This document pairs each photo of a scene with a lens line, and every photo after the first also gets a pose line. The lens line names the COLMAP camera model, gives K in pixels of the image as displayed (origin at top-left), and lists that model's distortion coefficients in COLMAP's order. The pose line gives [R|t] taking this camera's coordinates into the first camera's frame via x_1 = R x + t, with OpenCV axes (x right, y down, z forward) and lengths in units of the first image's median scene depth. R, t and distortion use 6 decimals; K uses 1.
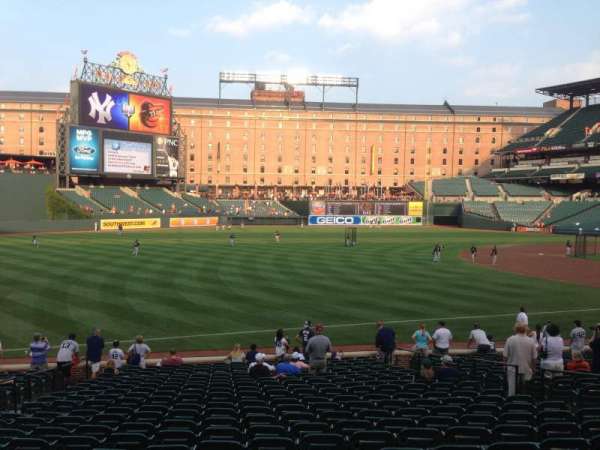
lens RADIAL K [[550.2, 0, 303.8], [0, 550.2, 249.3], [0, 0, 1]] dist [0.074982, 0.000000]
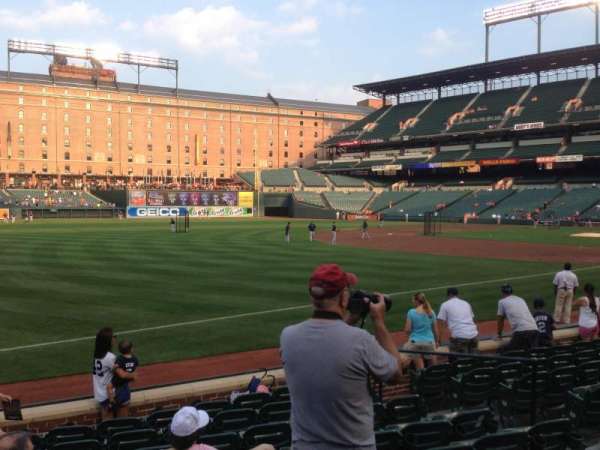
lens RADIAL K [[550.2, 0, 300.1], [0, 550.2, 229.2], [0, 0, 1]] dist [0.074982, 0.000000]
pose [[0.949928, -0.021138, 0.311755, -0.004548], [0.033114, 0.998901, -0.033170, 0.012383], [-0.310711, 0.041832, 0.949583, 0.077150]]
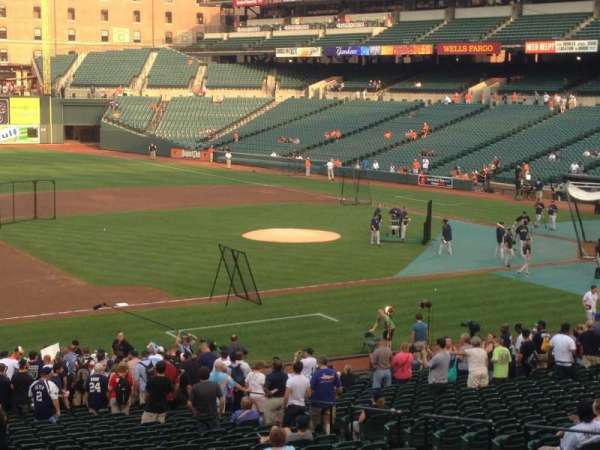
lens RADIAL K [[1064.8, 0, 302.1], [0, 1064.8, 224.0], [0, 0, 1]] dist [0.067297, 0.000000]
pose [[0.978819, -0.027409, 0.202886, 0.248067], [0.017392, 0.998548, 0.050993, -0.015218], [-0.203989, -0.046385, 0.977874, -0.023267]]
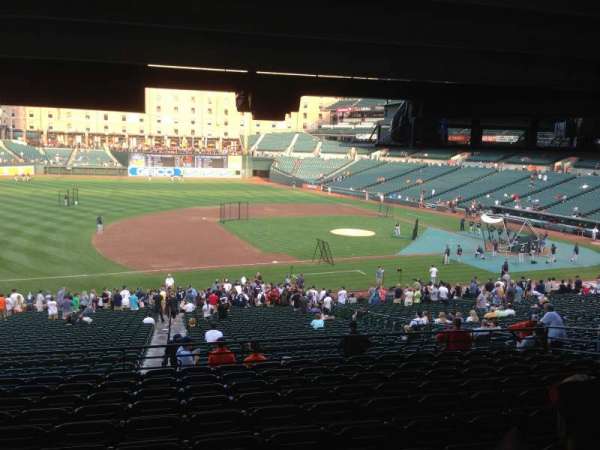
lens RADIAL K [[550.2, 0, 302.1], [0, 550.2, 233.3], [0, 0, 1]] dist [0.074982, 0.000000]
pose [[0.996848, 0.009570, 0.078759, 0.247781], [-0.016234, 0.996298, 0.084415, -0.028476], [-0.077659, -0.085428, 0.993313, -0.084465]]
